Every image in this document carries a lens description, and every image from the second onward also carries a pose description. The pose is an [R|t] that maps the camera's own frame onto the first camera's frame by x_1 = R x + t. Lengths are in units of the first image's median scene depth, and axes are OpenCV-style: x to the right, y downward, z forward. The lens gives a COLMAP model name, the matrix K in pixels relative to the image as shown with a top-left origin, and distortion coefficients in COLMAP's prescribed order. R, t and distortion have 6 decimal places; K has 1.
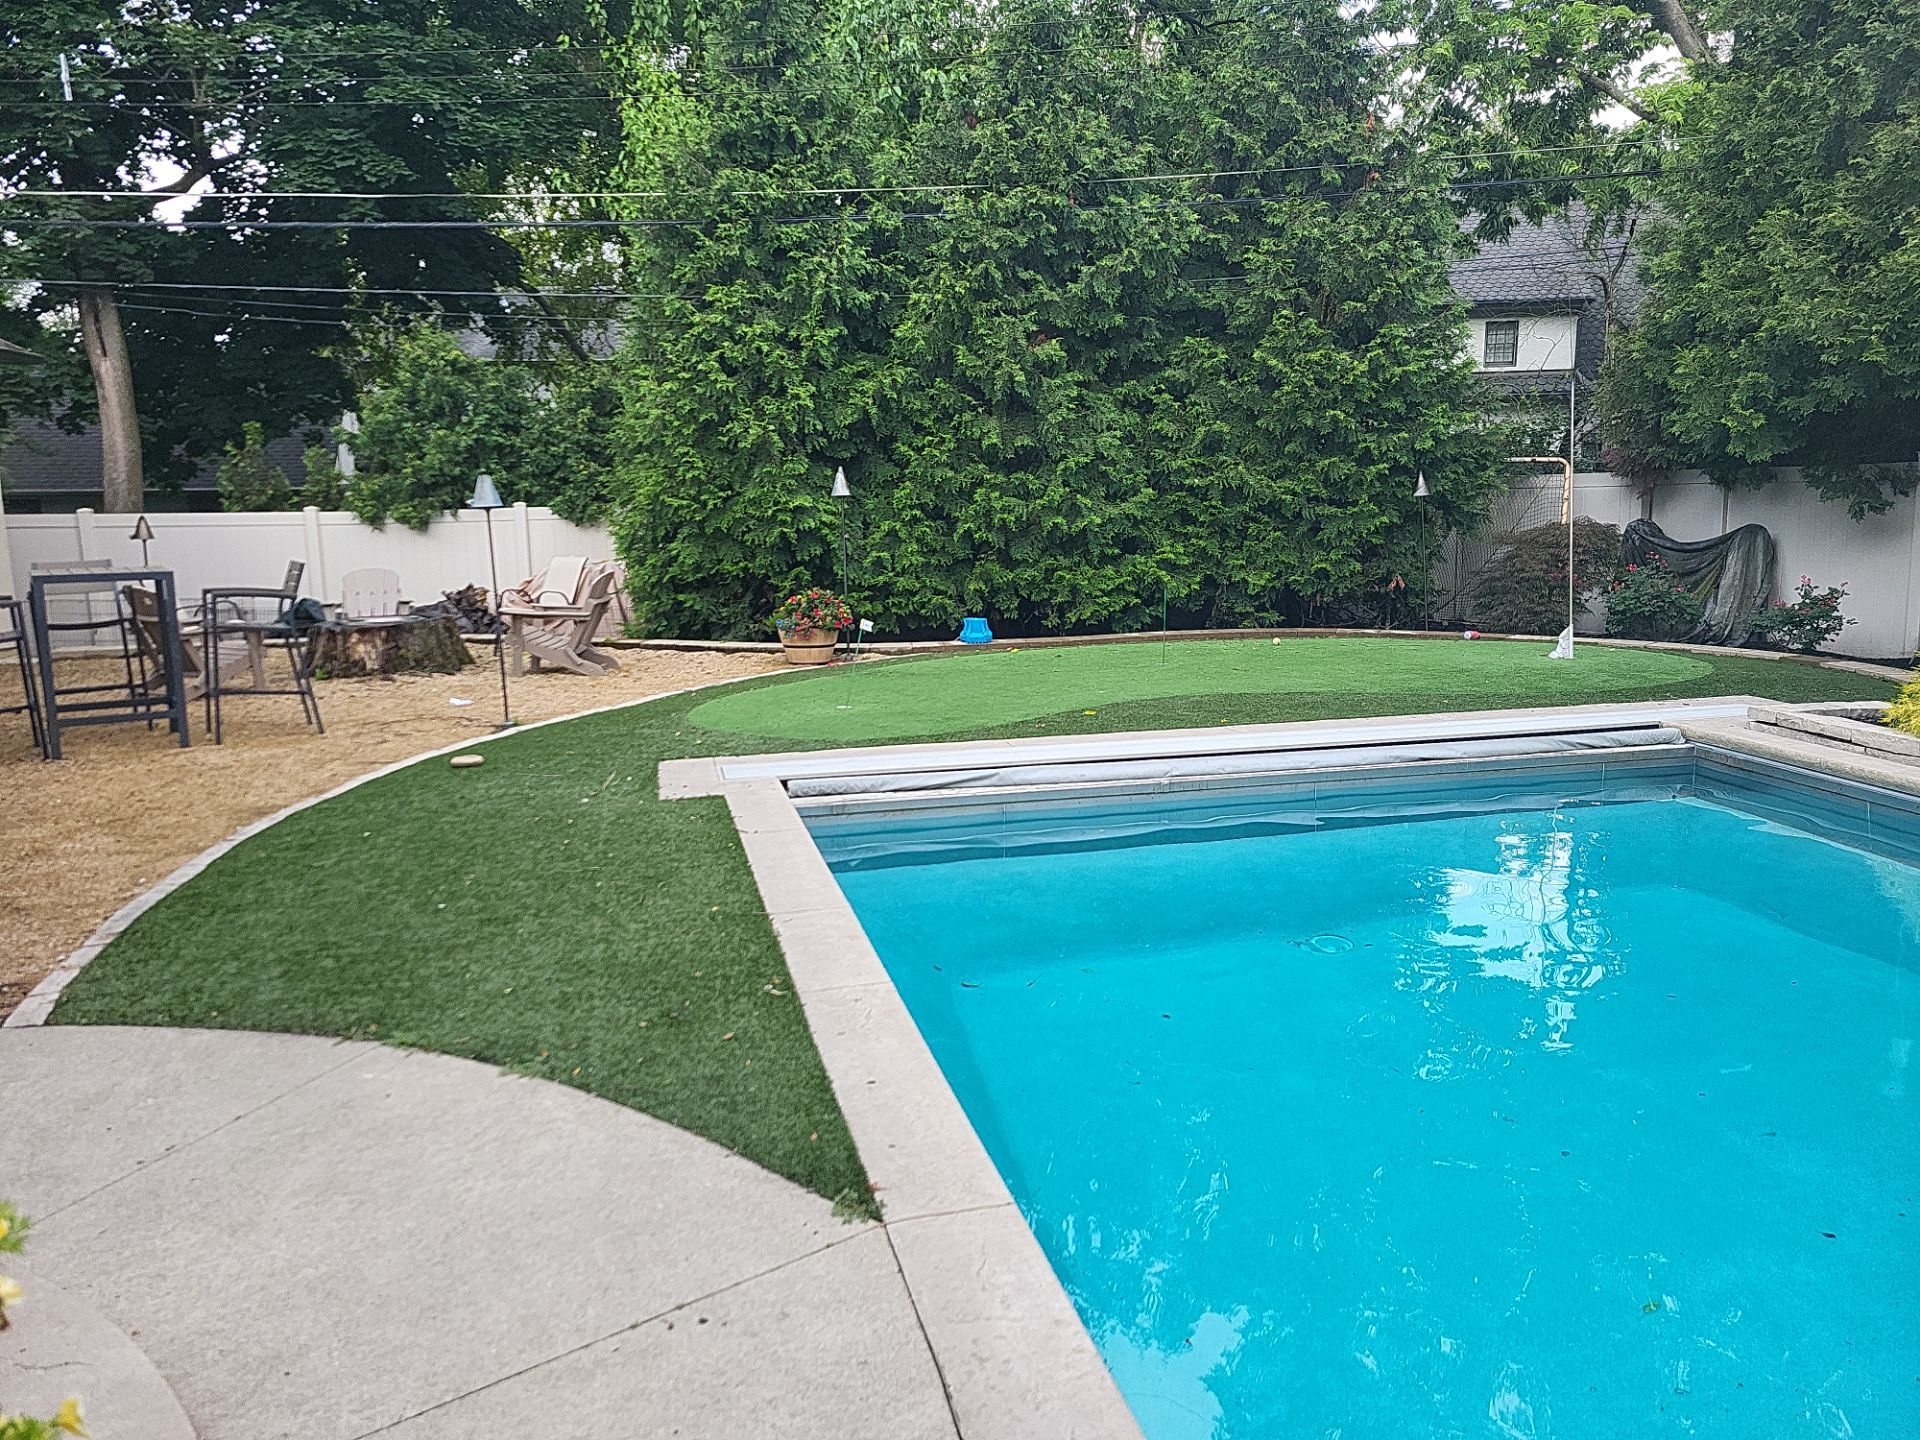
lens RADIAL K [[1483.6, 0, 959.5], [0, 1483.6, 980.3], [0, 0, 1]] dist [0.033145, -0.046638]
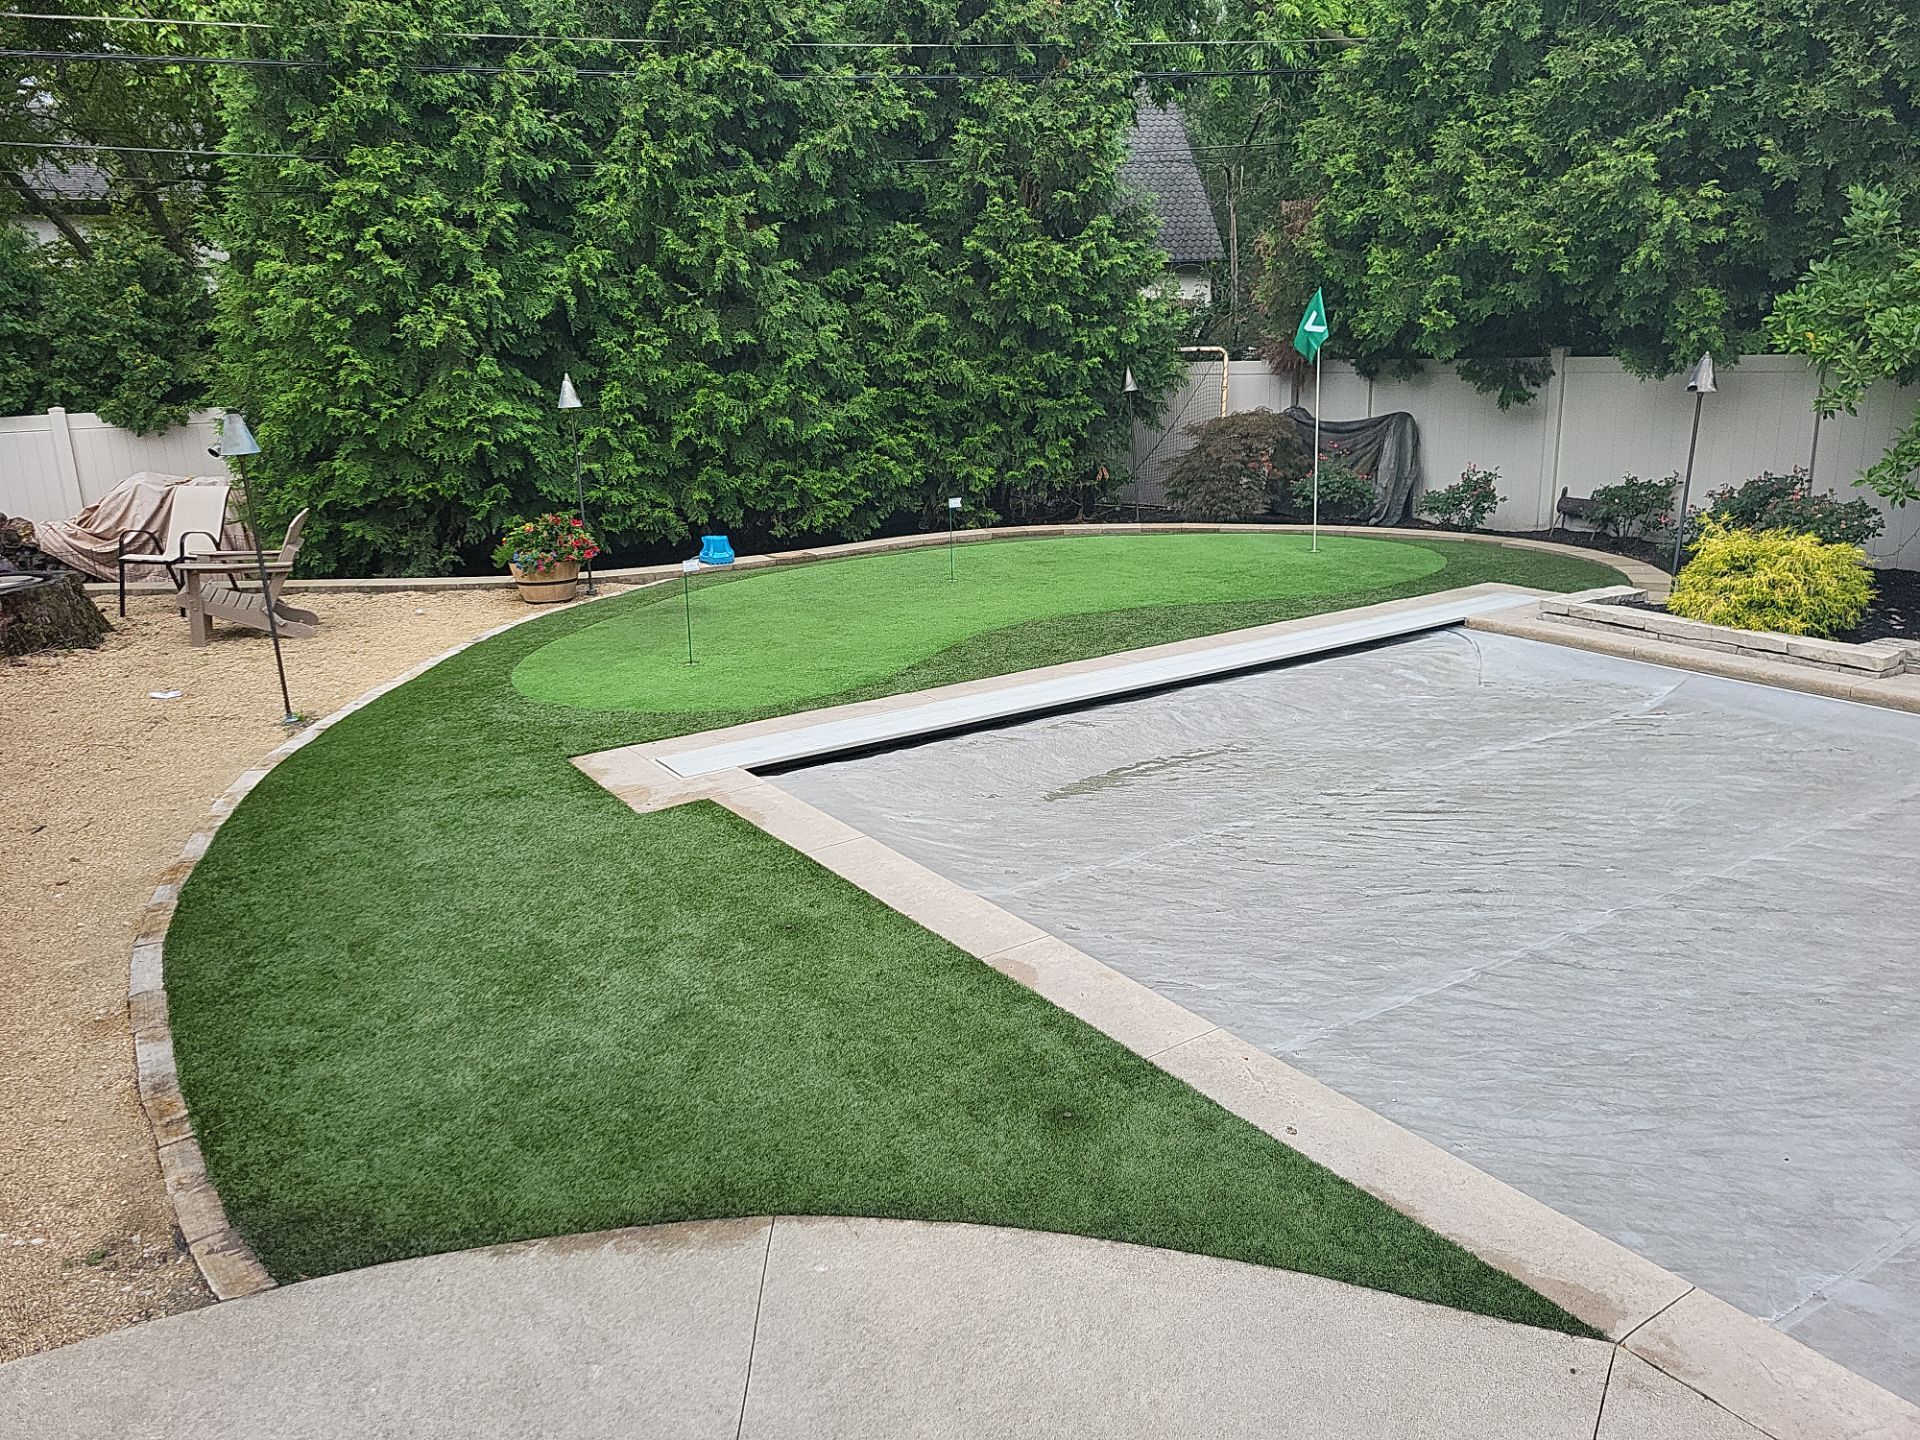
lens RADIAL K [[1472.4, 0, 963.7], [0, 1472.4, 952.8], [0, 0, 1]] dist [0.005261, -0.000821]
pose [[0.917220, -0.159311, 0.365140, -0.224229], [0.127791, 0.985783, 0.109093, -0.070805], [-0.377329, -0.053400, 0.924539, 0.093108]]
